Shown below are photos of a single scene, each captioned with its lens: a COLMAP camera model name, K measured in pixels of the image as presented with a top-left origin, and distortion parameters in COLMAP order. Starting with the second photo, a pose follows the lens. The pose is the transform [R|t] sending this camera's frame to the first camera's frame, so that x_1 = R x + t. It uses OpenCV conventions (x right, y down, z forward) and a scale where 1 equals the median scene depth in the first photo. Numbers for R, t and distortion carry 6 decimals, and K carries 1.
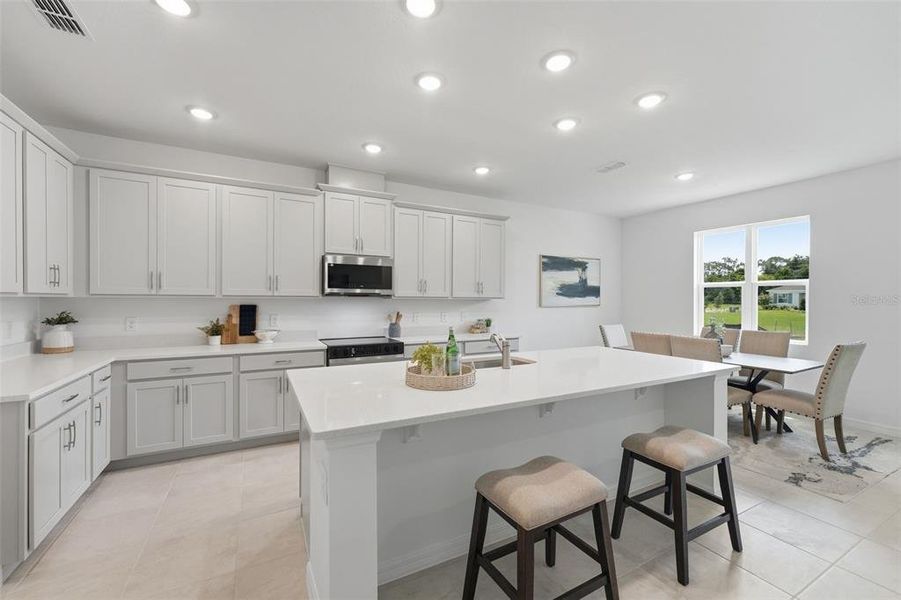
lens RADIAL K [[369.5, 0, 448.5], [0, 369.5, 302.5], [0, 0, 1]] dist [-0.000663, 0.000955]
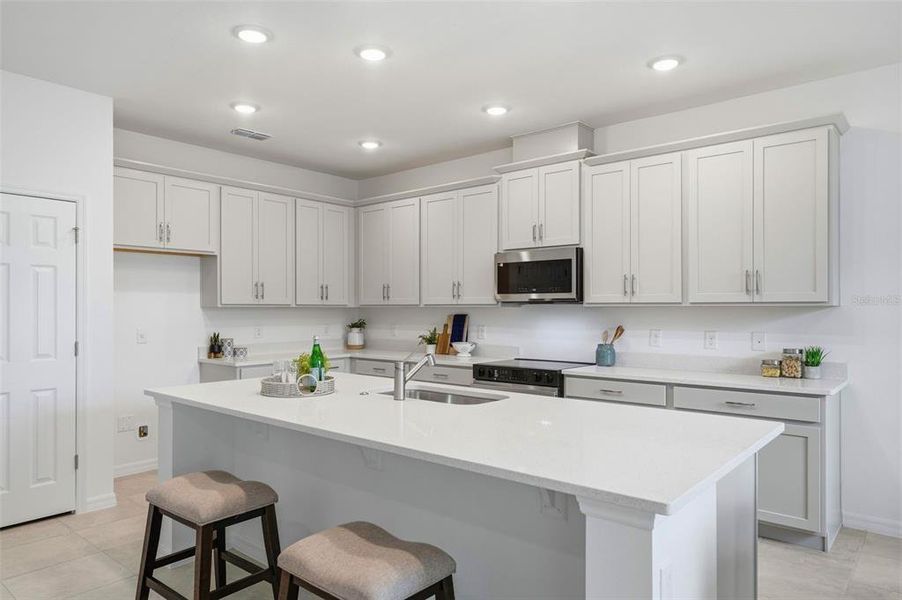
lens RADIAL K [[584.7, 0, 446.9], [0, 584.7, 307.1], [0, 0, 1]] dist [0.005155, 0.001402]
pose [[0.370057, -0.007635, -0.928977, 0.746054], [-0.005662, 0.999929, -0.010474, 0.003475], [0.928992, 0.009135, 0.369988, 0.386895]]
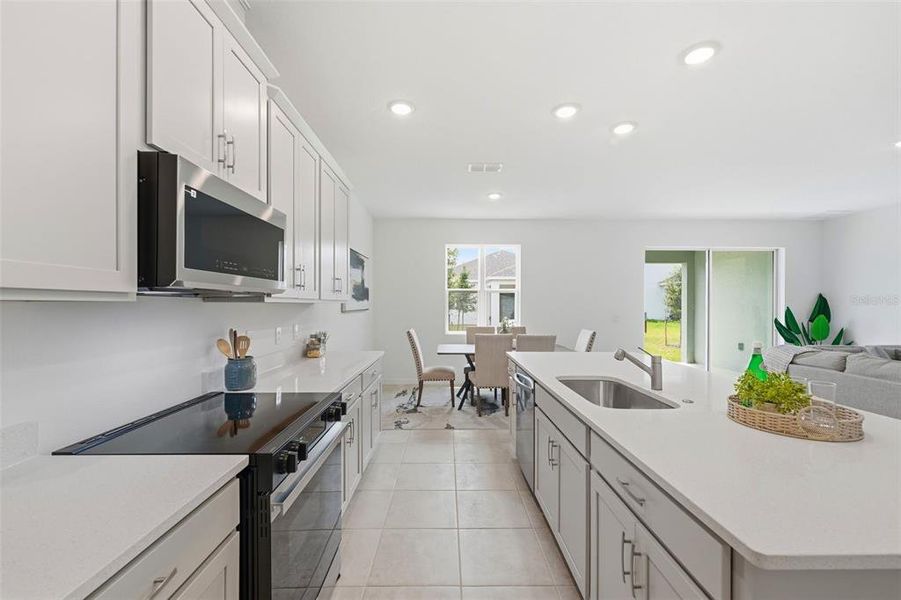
lens RADIAL K [[369.5, 0, 451.0], [0, 369.5, 303.7], [0, 0, 1]] dist [-0.000663, 0.000955]
pose [[0.463410, -0.002189, 0.886141, -0.445104], [0.007455, 0.999971, -0.001429, -0.005307], [-0.886112, 0.007269, 0.463413, 0.594118]]
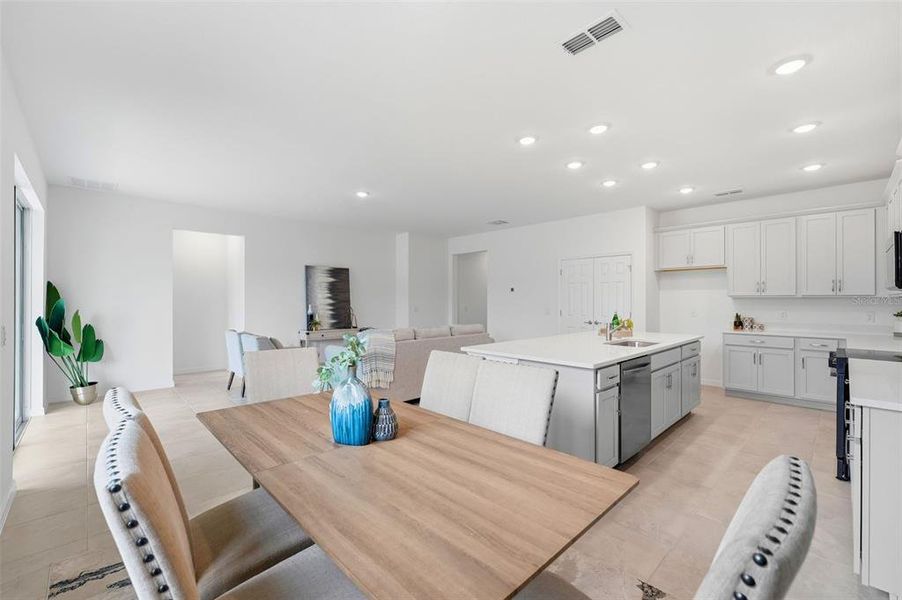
lens RADIAL K [[369.9, 0, 446.2], [0, 369.9, 297.9], [0, 0, 1]] dist [-0.000663, 0.000955]
pose [[-0.957115, -0.003397, -0.289688, 0.766672], [-0.005221, 0.999971, 0.005525, -0.007052], [0.289661, 0.006800, -0.957105, 1.345779]]
